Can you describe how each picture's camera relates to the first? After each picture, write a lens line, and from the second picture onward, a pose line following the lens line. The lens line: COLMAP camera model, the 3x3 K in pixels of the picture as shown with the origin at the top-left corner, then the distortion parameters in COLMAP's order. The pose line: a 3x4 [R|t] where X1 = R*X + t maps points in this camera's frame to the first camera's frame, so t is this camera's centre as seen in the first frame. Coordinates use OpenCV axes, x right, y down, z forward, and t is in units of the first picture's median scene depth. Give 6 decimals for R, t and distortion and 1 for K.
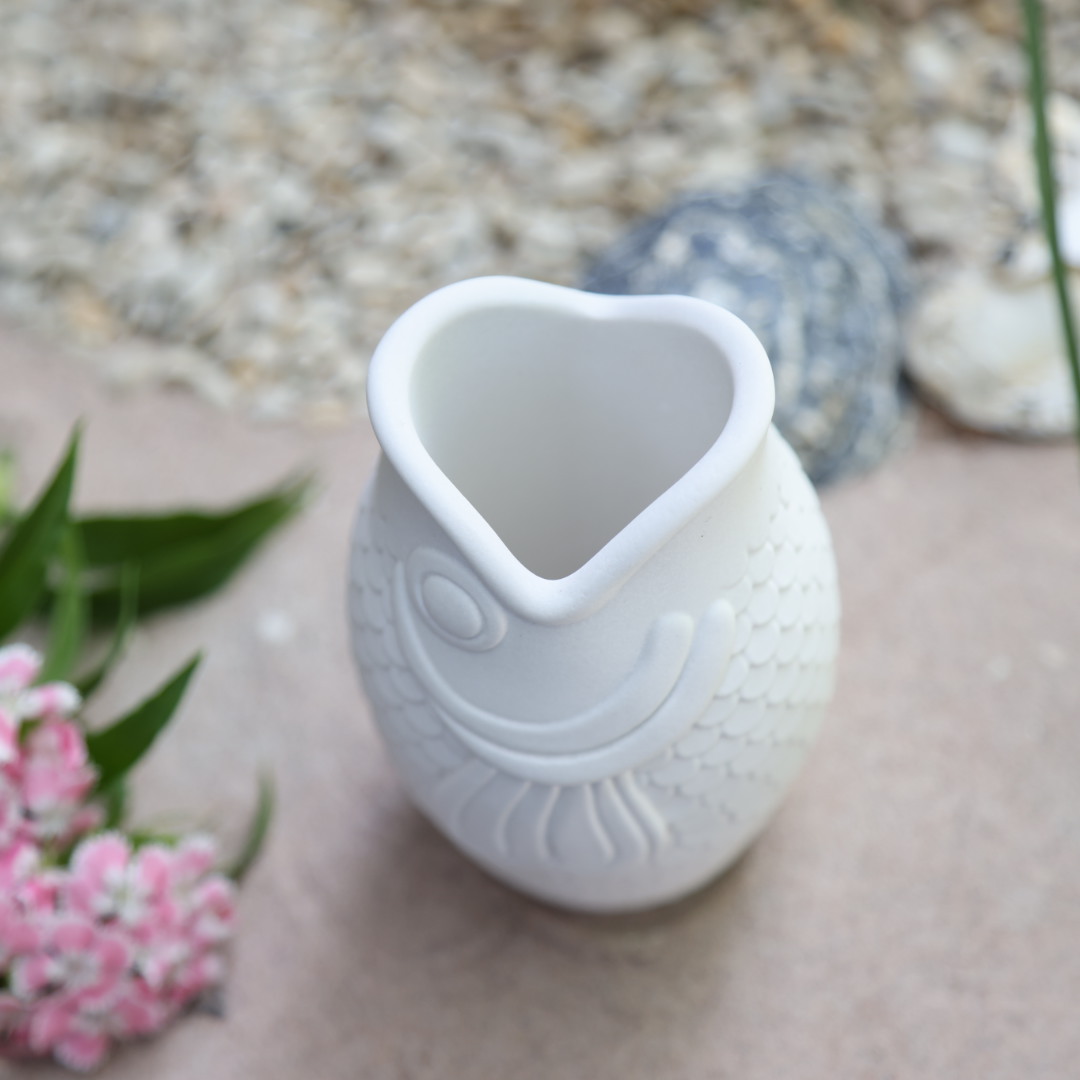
lens RADIAL K [[2620.0, 0, 539.9], [0, 2620.0, 572.0], [0, 0, 1]] dist [0.114911, 0.482495]
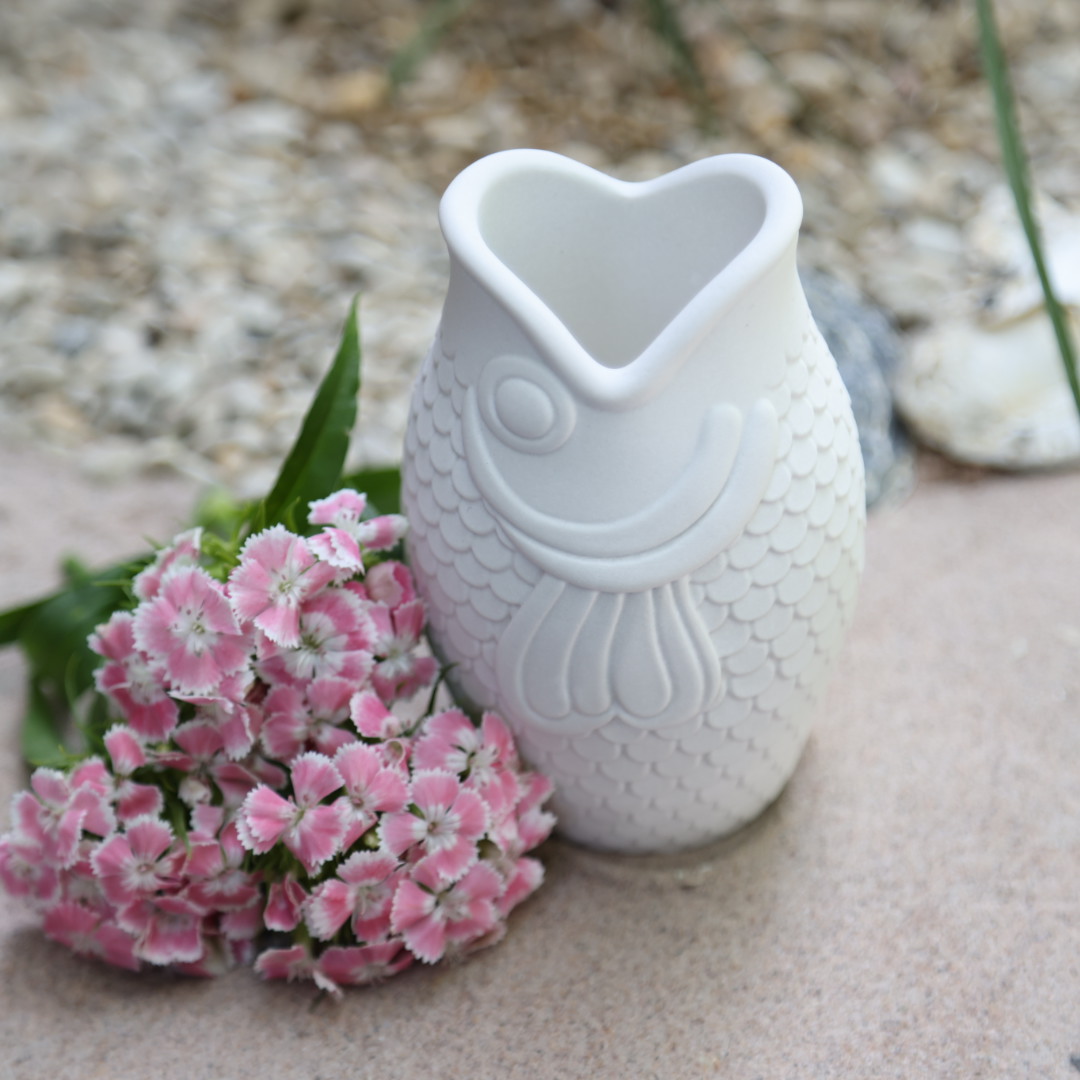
lens RADIAL K [[3931.2, 0, 540.0], [0, 3931.2, 540.0], [0, 0, 1]] dist [0.328315, 0.525161]
pose [[0.996715, -0.034953, 0.073059, -0.117104], [0.054532, 0.956585, -0.286307, 0.422555], [-0.059880, 0.289350, 0.955348, -0.446060]]
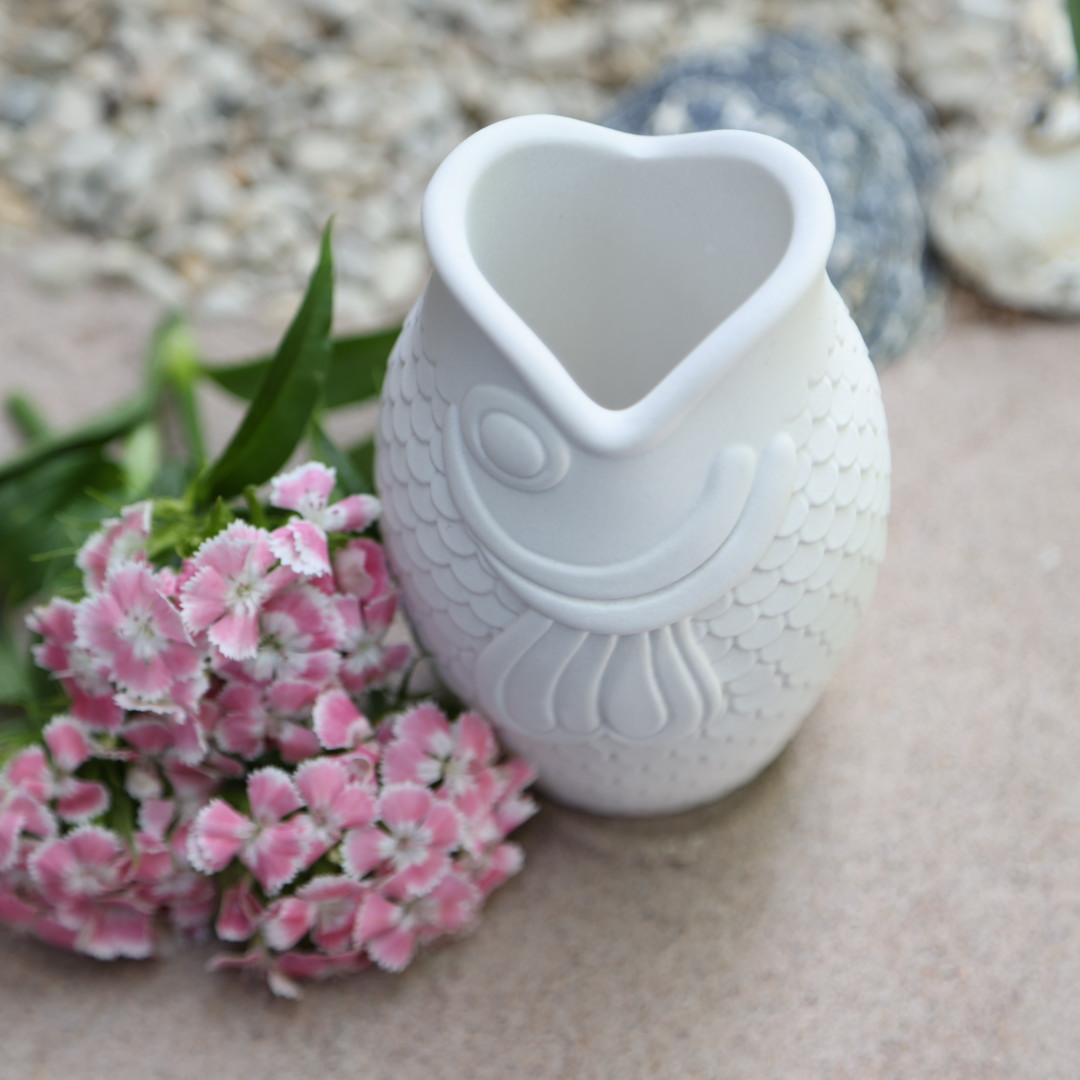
lens RADIAL K [[3931.2, 0, 540.0], [0, 3931.2, 540.0], [0, 0, 1]] dist [0.328315, 0.525161]
pose [[0.997587, -0.023360, 0.065383, -0.093994], [0.026773, 0.998297, -0.051831, 0.098115], [-0.064061, 0.053457, 0.996513, -0.368887]]
